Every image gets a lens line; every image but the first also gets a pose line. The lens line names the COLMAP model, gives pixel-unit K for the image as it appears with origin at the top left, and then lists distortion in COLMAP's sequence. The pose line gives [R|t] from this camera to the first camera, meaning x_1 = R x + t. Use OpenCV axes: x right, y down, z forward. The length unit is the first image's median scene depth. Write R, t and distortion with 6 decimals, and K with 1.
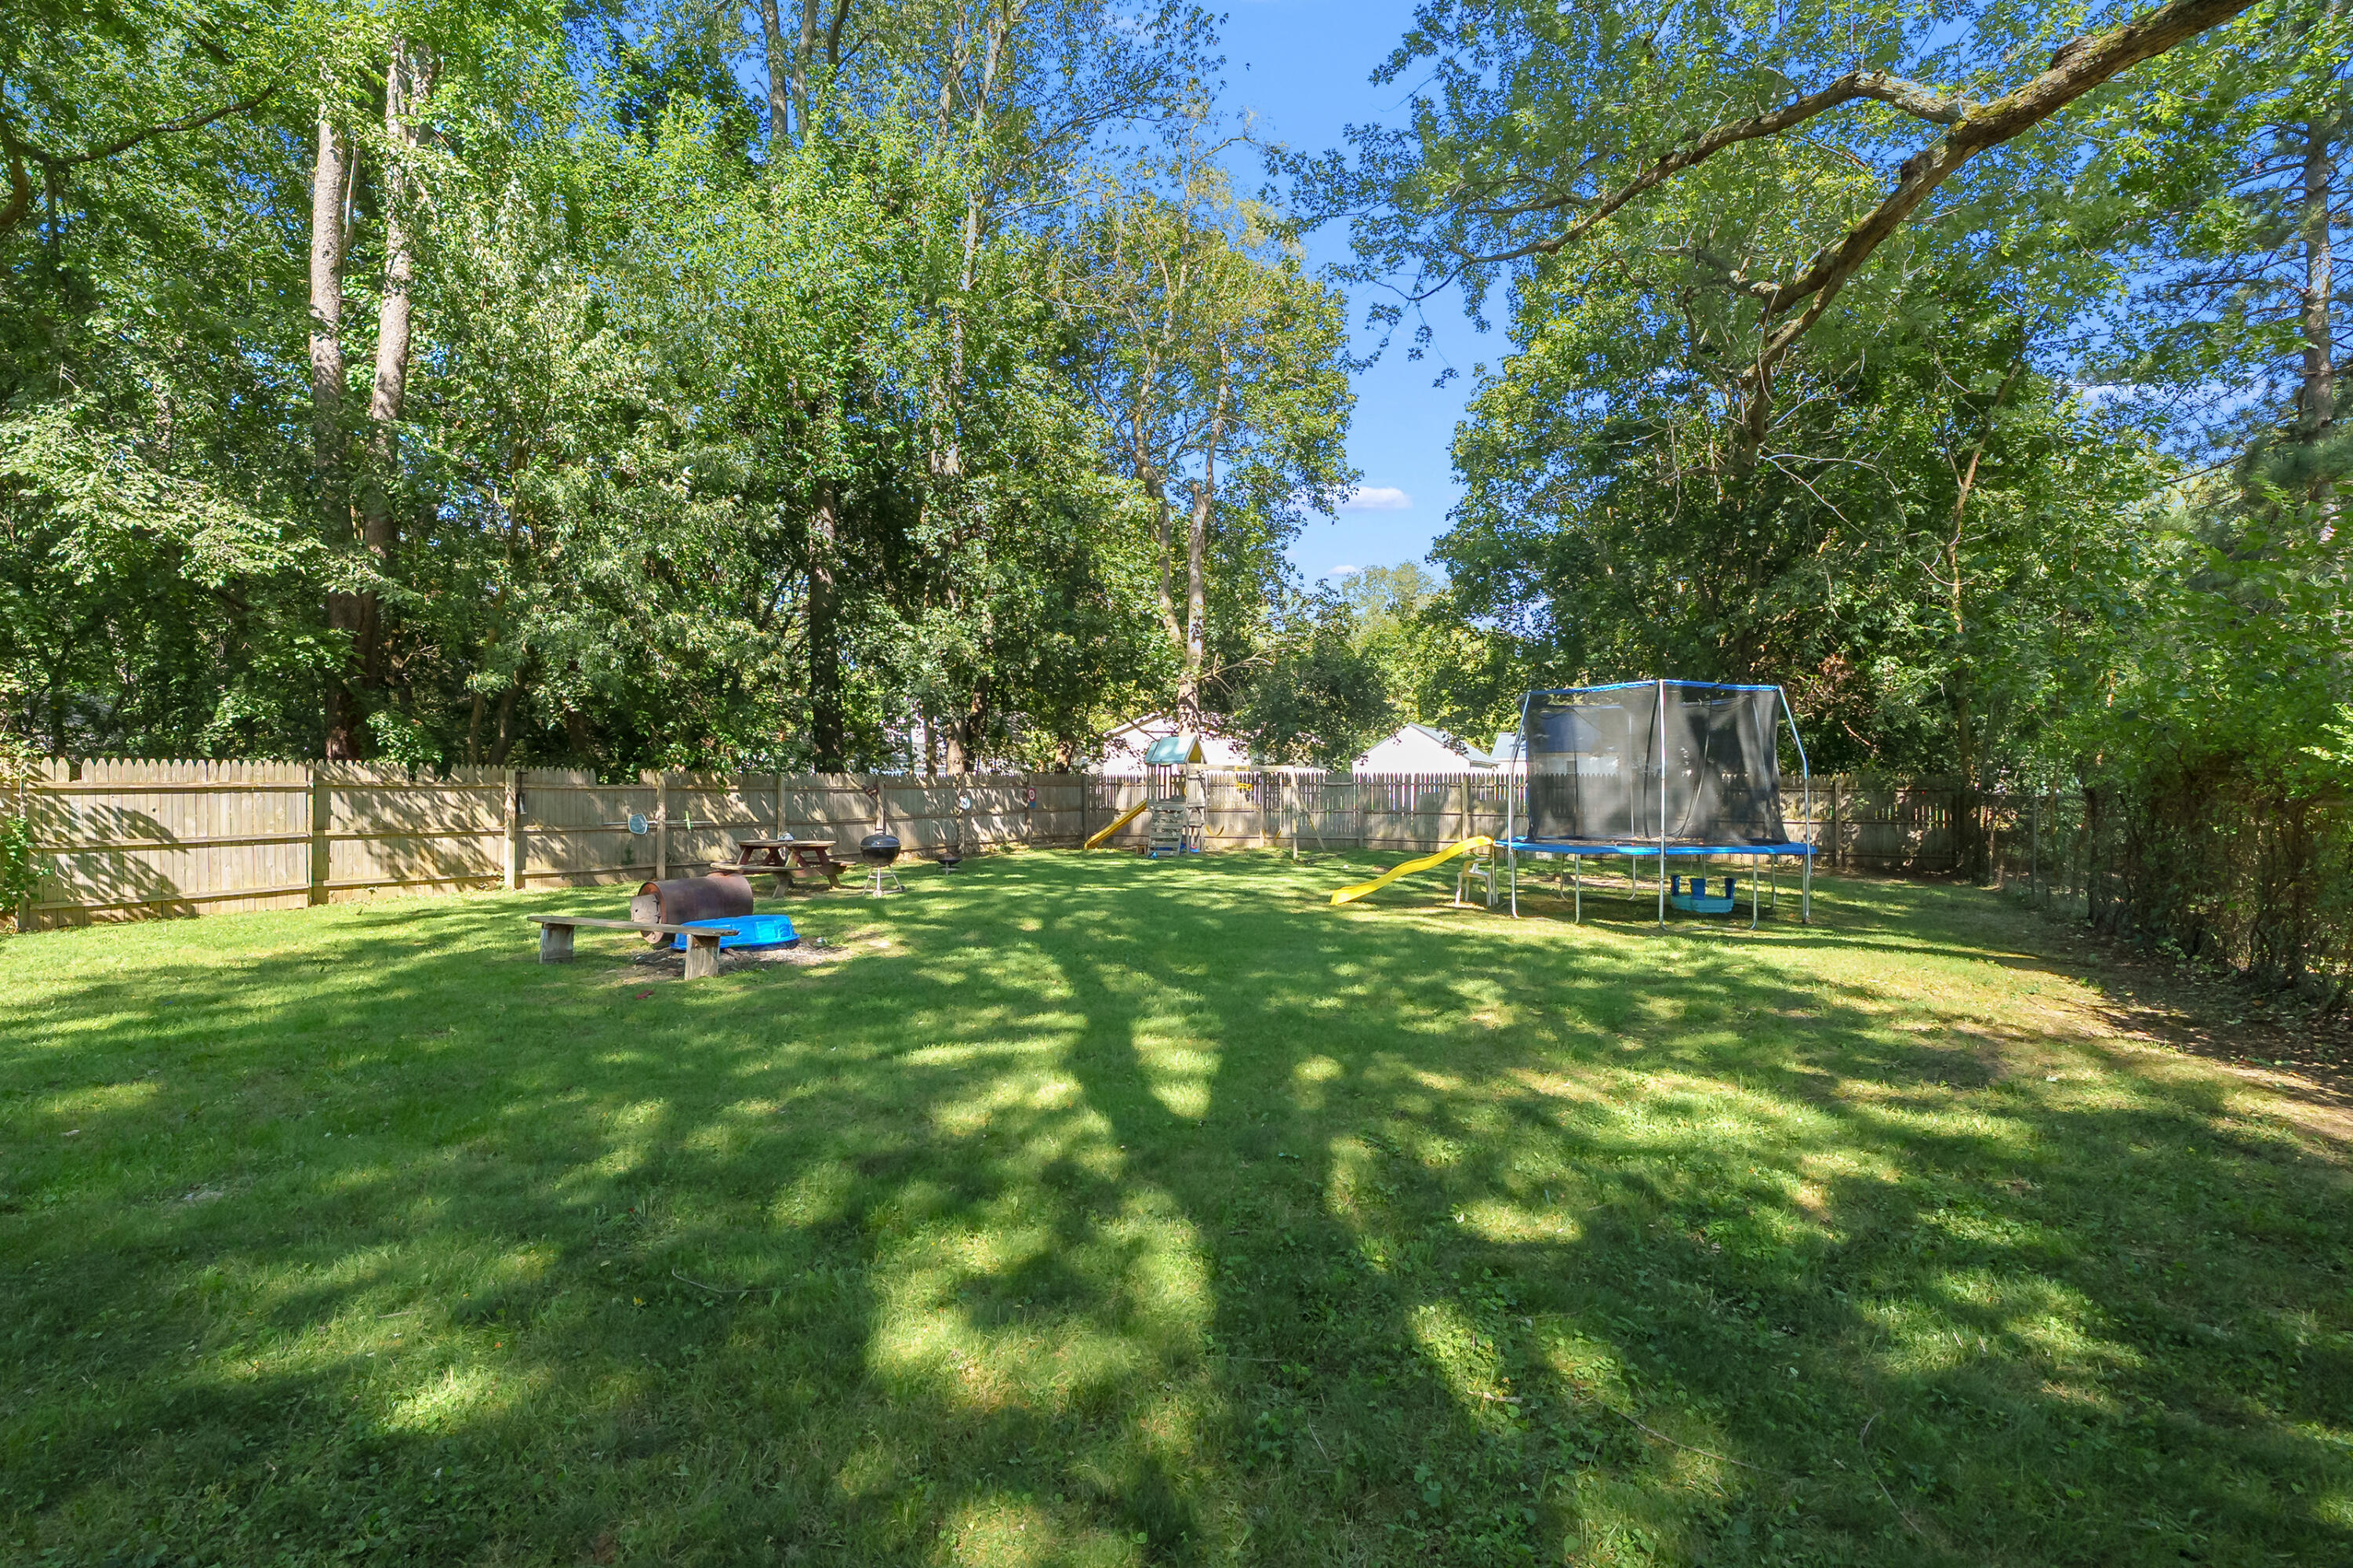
lens RADIAL K [[1078.0, 0, 1178.9], [0, 1078.0, 755.0], [0, 0, 1]] dist [-0.003572, 0.000217]
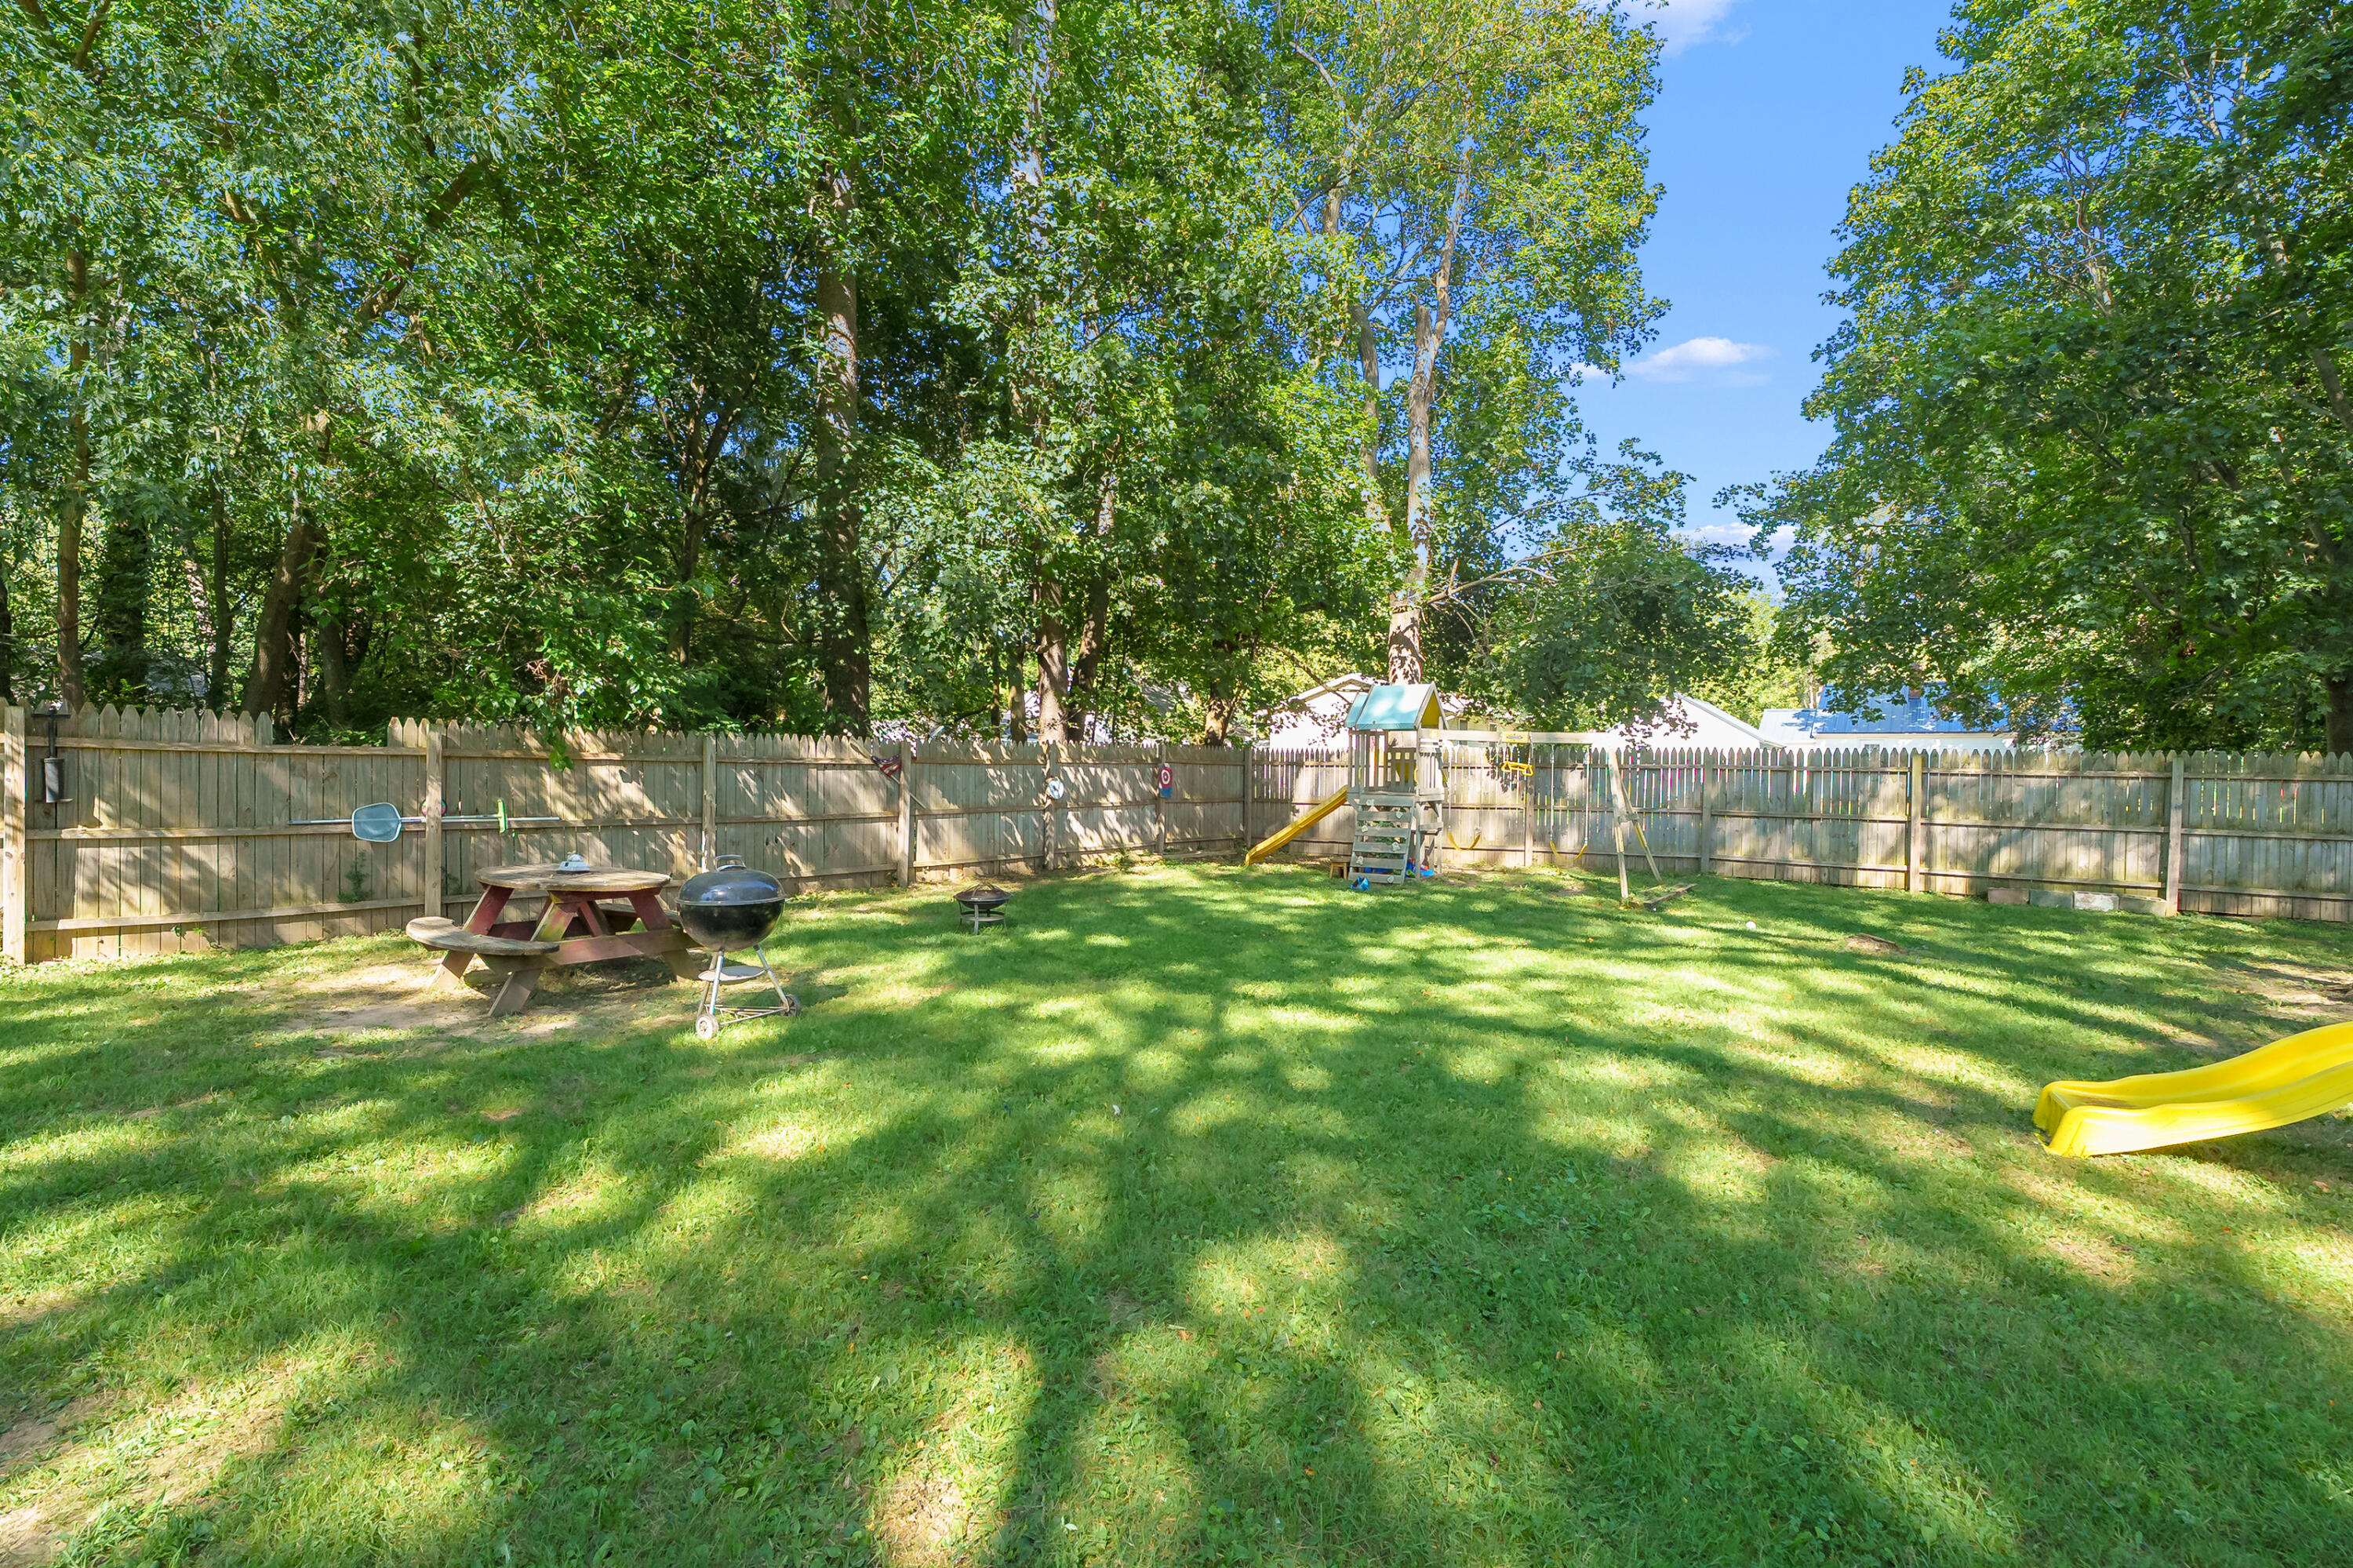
lens RADIAL K [[1049.4, 0, 1176.5], [0, 1049.4, 784.0], [0, 0, 1]] dist [-0.005404, 0.001589]
pose [[0.988219, 0.014924, -0.152317, -0.034728], [-0.008478, 0.999044, 0.042885, 0.014199], [0.152811, -0.041089, 0.987401, 0.383918]]
